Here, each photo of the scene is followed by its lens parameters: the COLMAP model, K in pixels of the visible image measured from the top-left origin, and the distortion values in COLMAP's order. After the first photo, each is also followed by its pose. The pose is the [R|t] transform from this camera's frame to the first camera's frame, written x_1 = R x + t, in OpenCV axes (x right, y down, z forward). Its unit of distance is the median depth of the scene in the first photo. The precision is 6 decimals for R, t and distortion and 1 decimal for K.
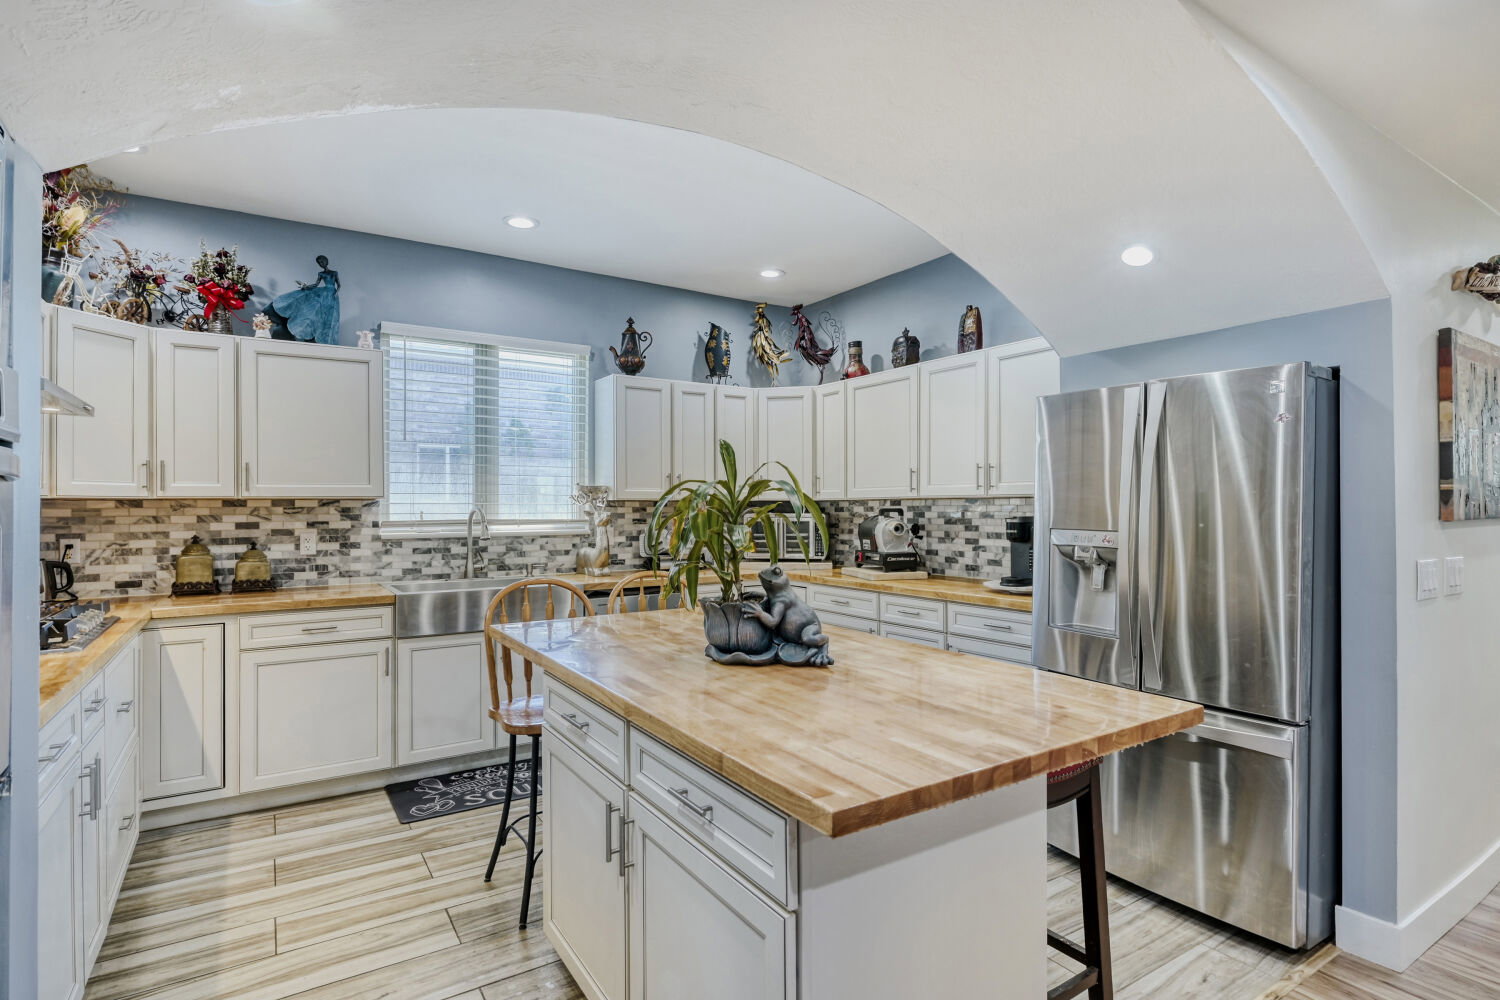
lens RADIAL K [[738.4, 0, 749.4], [0, 738.4, 501.0], [0, 0, 1]] dist [-0.004855, -0.000820]
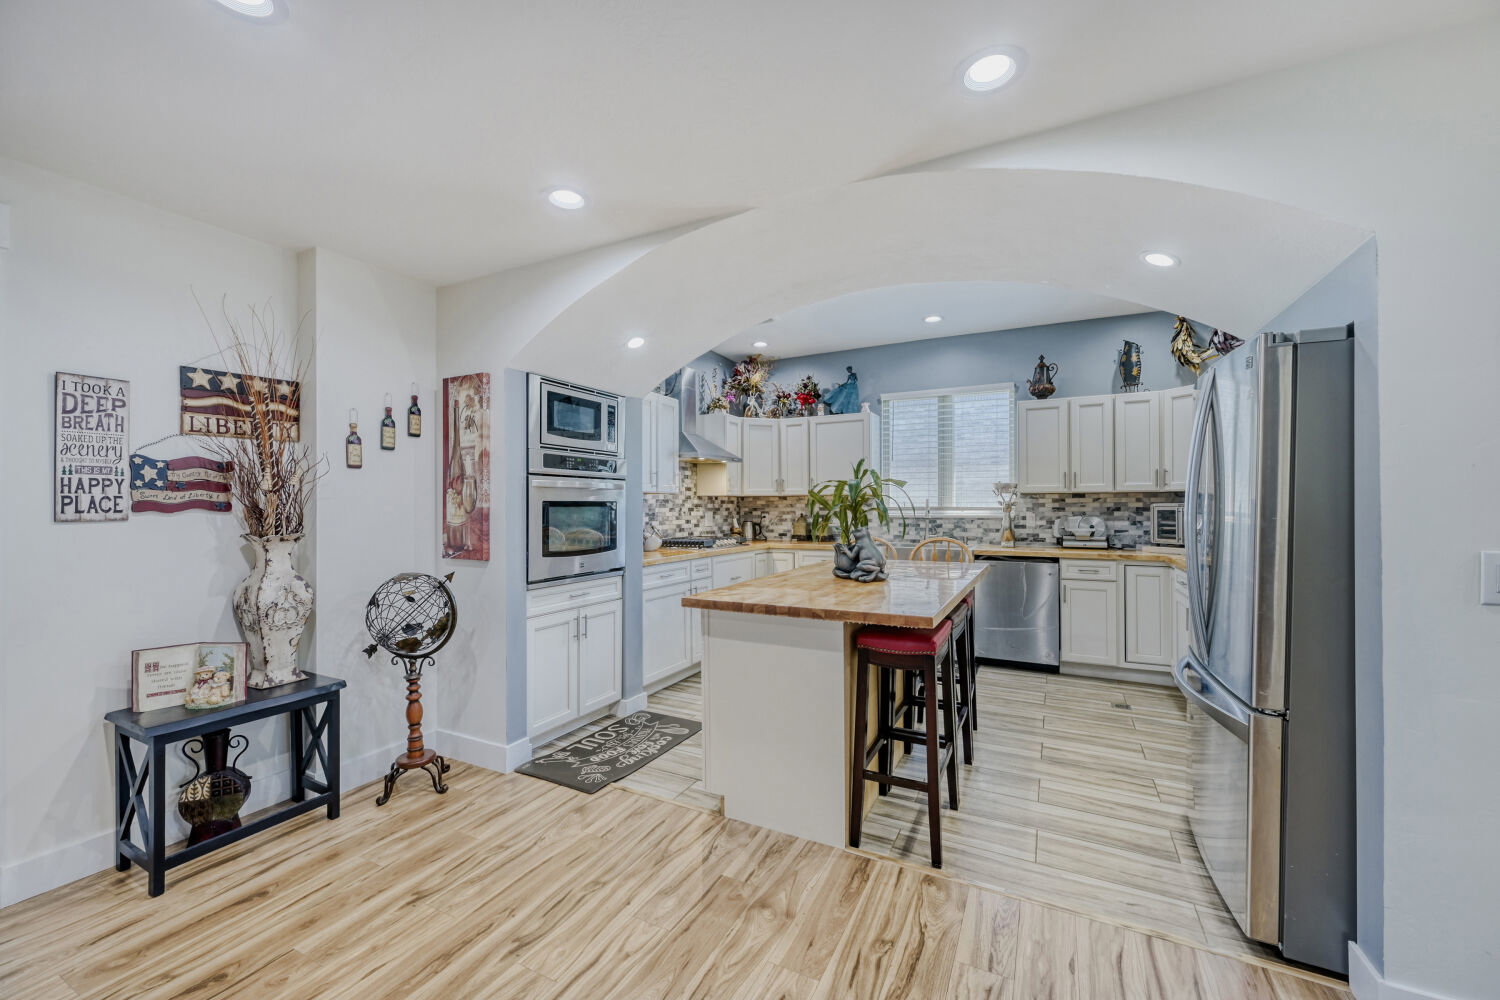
lens RADIAL K [[587.1, 0, 748.5], [0, 587.1, 504.8], [0, 0, 1]] dist [-0.003907, -0.000676]
pose [[0.501258, 0.000823, -0.865298, 0.544188], [0.008745, 0.999944, 0.006017, 0.009941], [0.865254, -0.010583, 0.501222, 0.017732]]
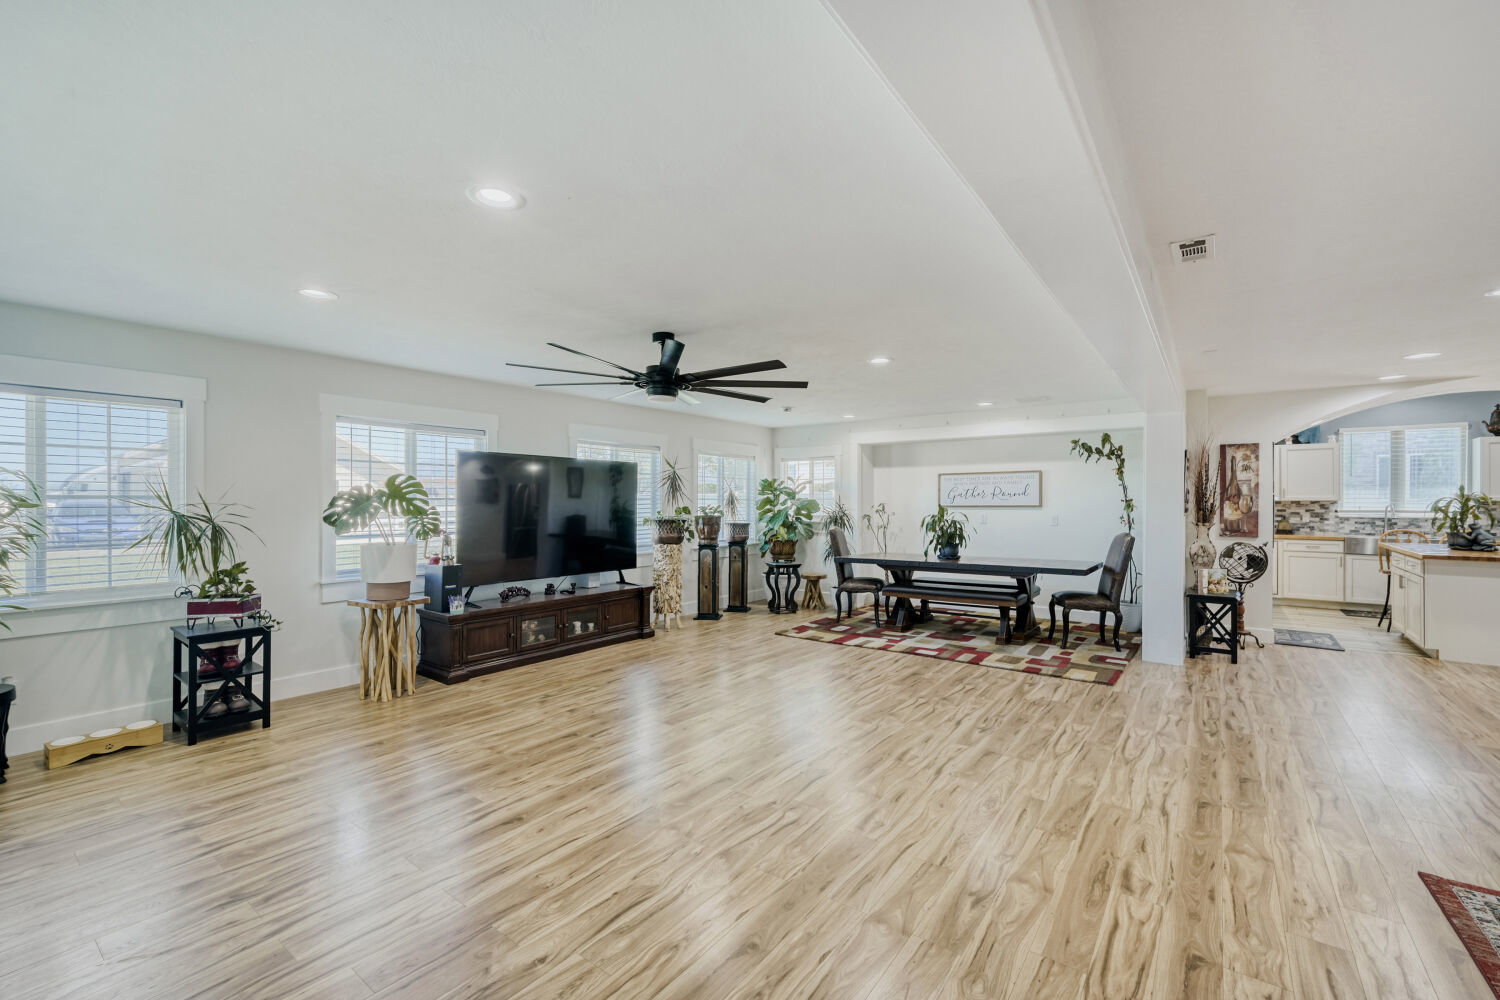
lens RADIAL K [[640.2, 0, 737.8], [0, 640.2, 502.5], [0, 0, 1]] dist [-0.014256, 0.000464]
pose [[0.342261, 0.007204, -0.939577, 0.772038], [0.003088, 0.999957, 0.008792, -0.021833], [0.939600, -0.005911, 0.342224, -1.558074]]
